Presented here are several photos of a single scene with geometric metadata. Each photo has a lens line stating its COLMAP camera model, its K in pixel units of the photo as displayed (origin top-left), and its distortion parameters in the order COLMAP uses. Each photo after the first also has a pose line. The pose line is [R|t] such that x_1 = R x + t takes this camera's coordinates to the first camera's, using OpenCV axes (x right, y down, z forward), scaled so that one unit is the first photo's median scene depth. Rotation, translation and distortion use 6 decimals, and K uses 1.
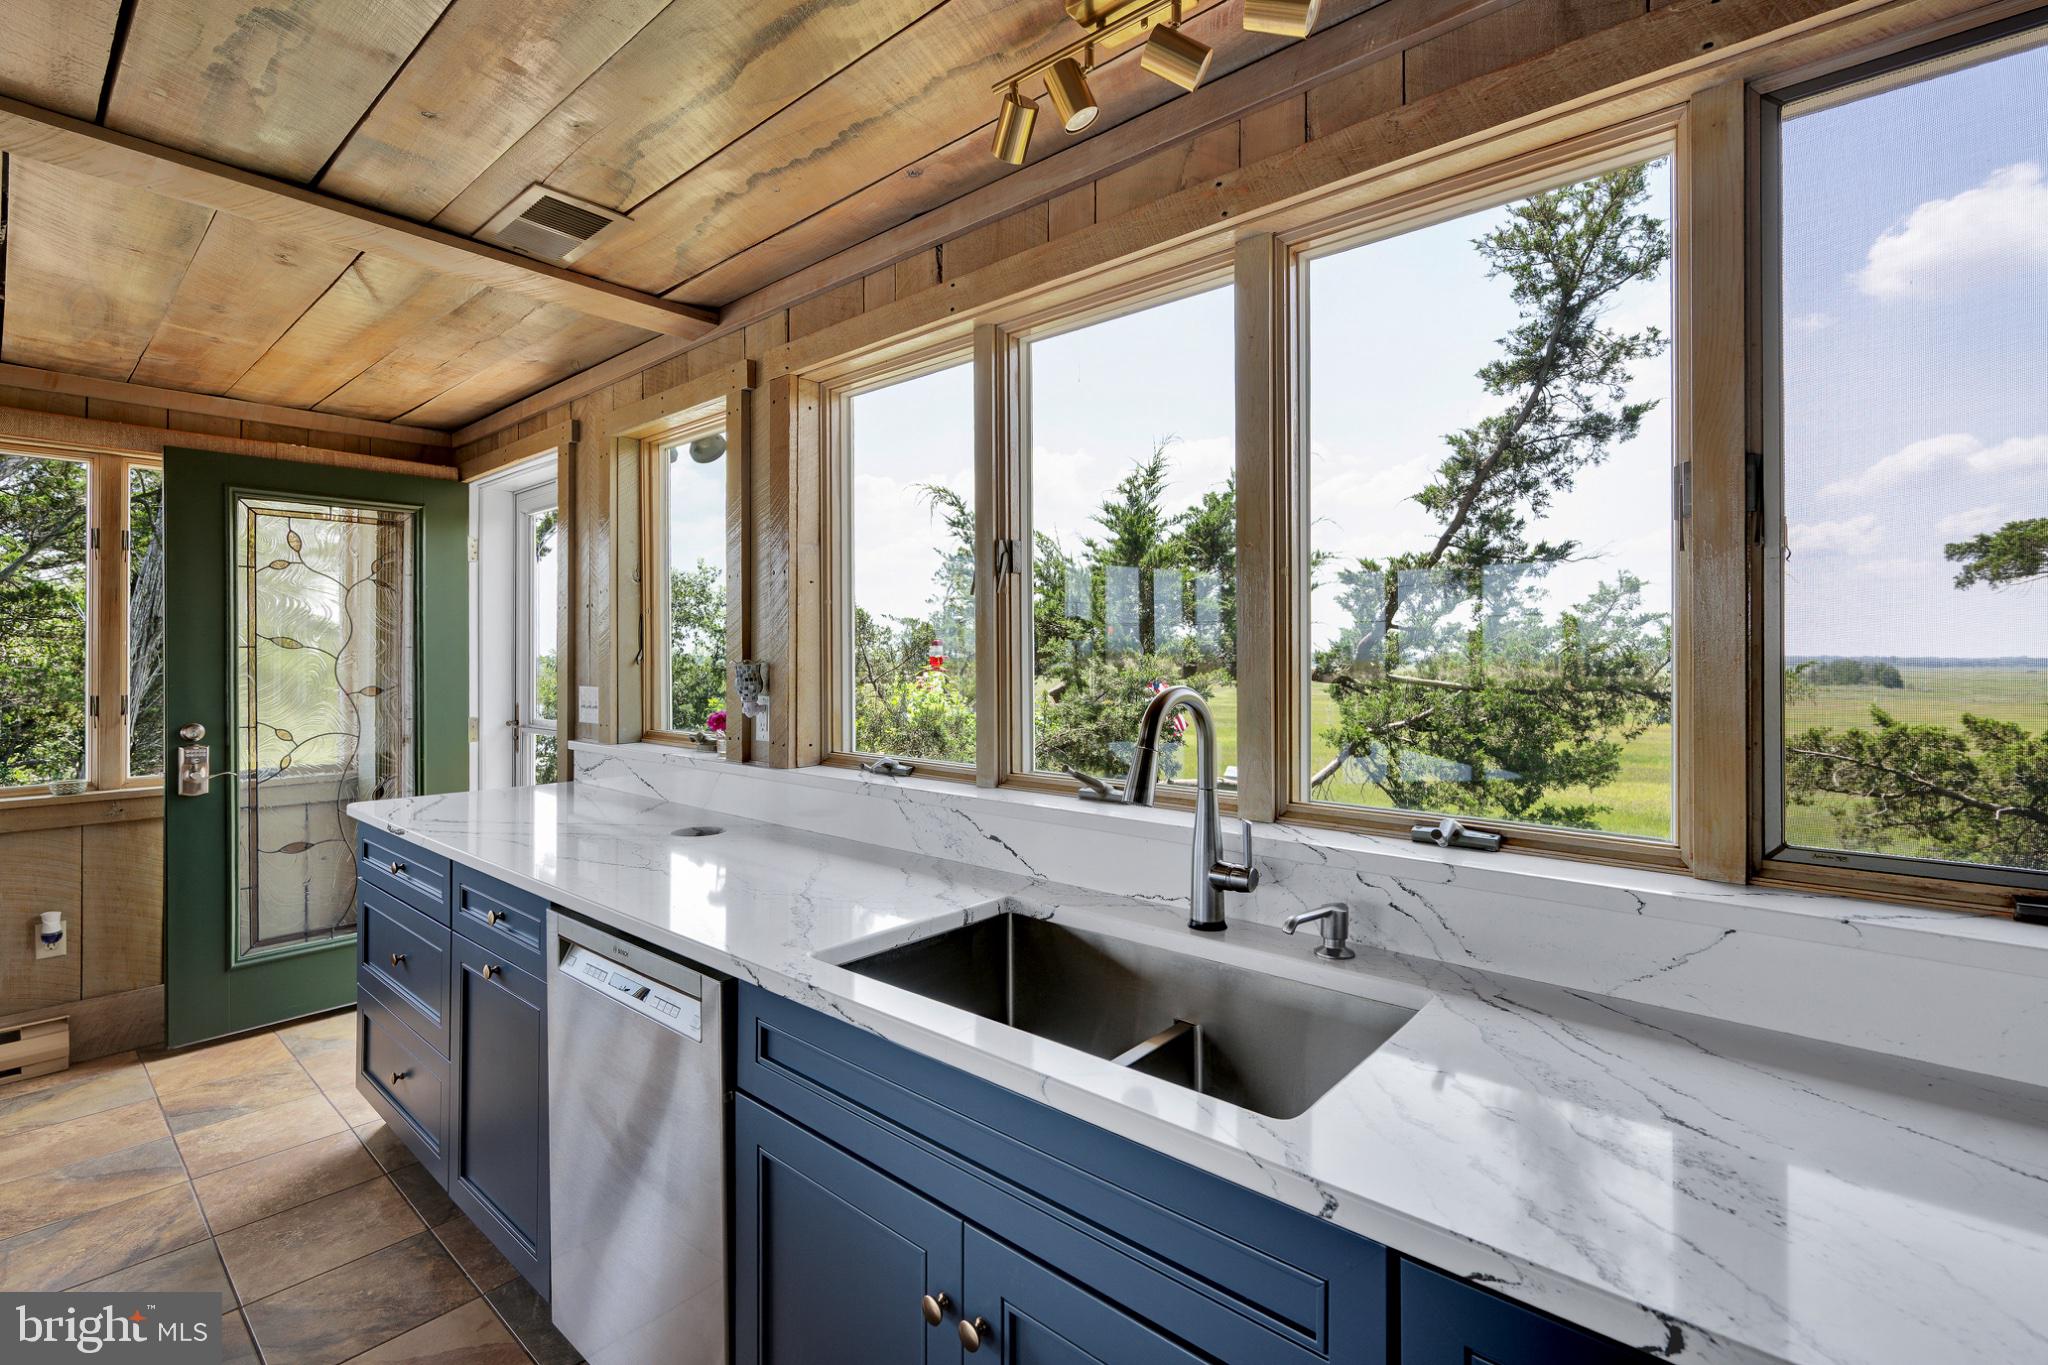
lens RADIAL K [[918.5, 0, 1035.9], [0, 918.5, 661.1], [0, 0, 1]] dist [-0.000771, -0.000585]
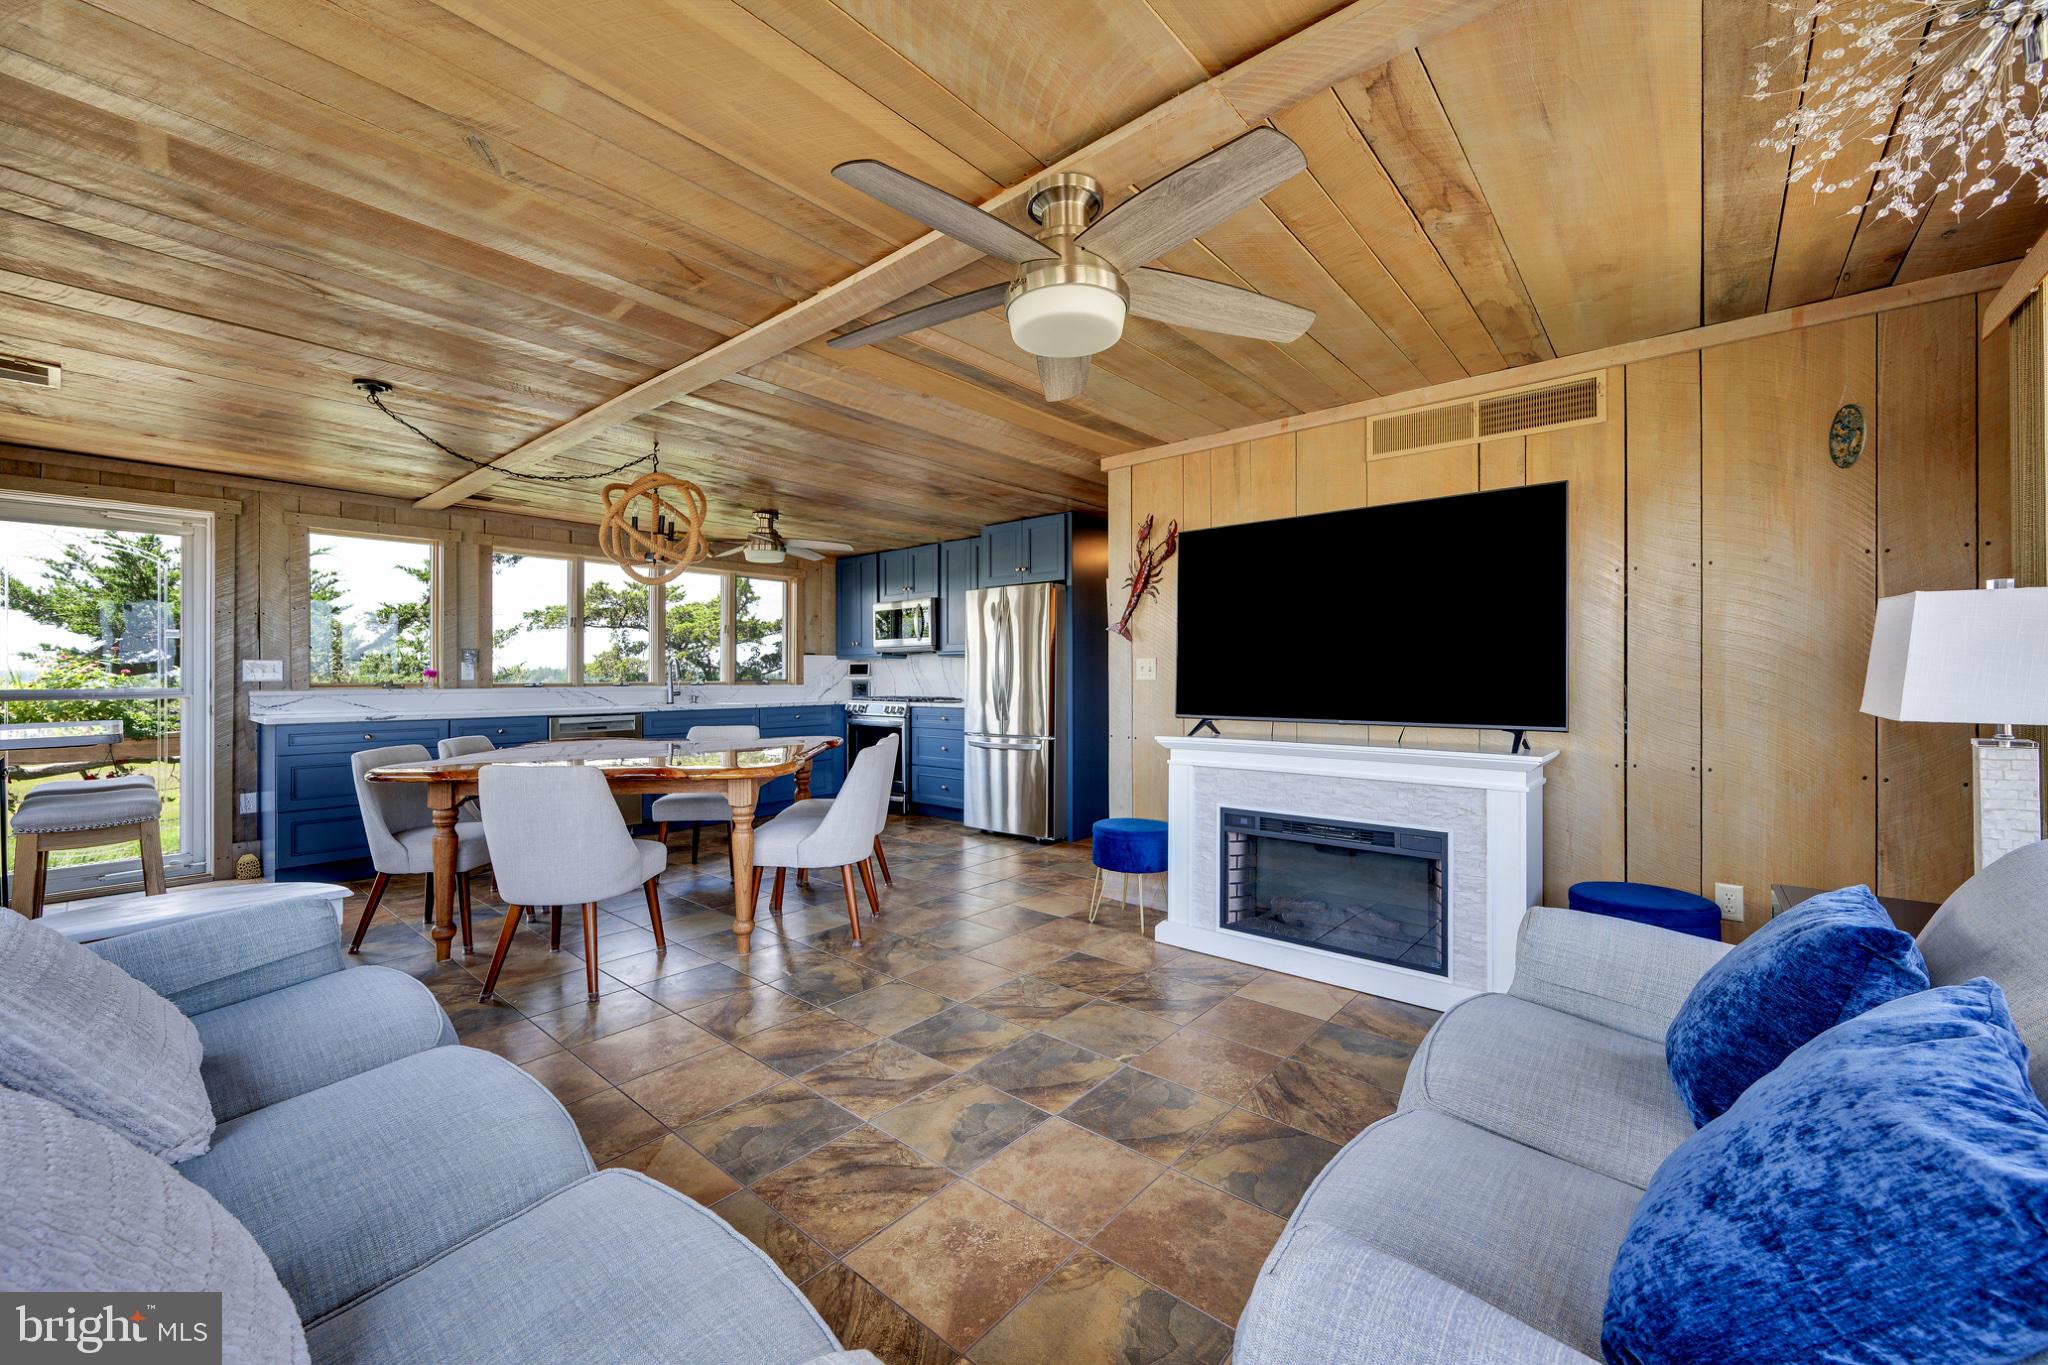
lens RADIAL K [[802.5, 0, 1024.7], [0, 802.5, 677.1], [0, 0, 1]] dist [-0.010330, 0.000731]
pose [[-0.016200, -0.004302, 0.999860, -1.408372], [0.003289, 0.999985, 0.004356, 0.041059], [-0.999863, 0.003359, -0.016185, -0.294873]]
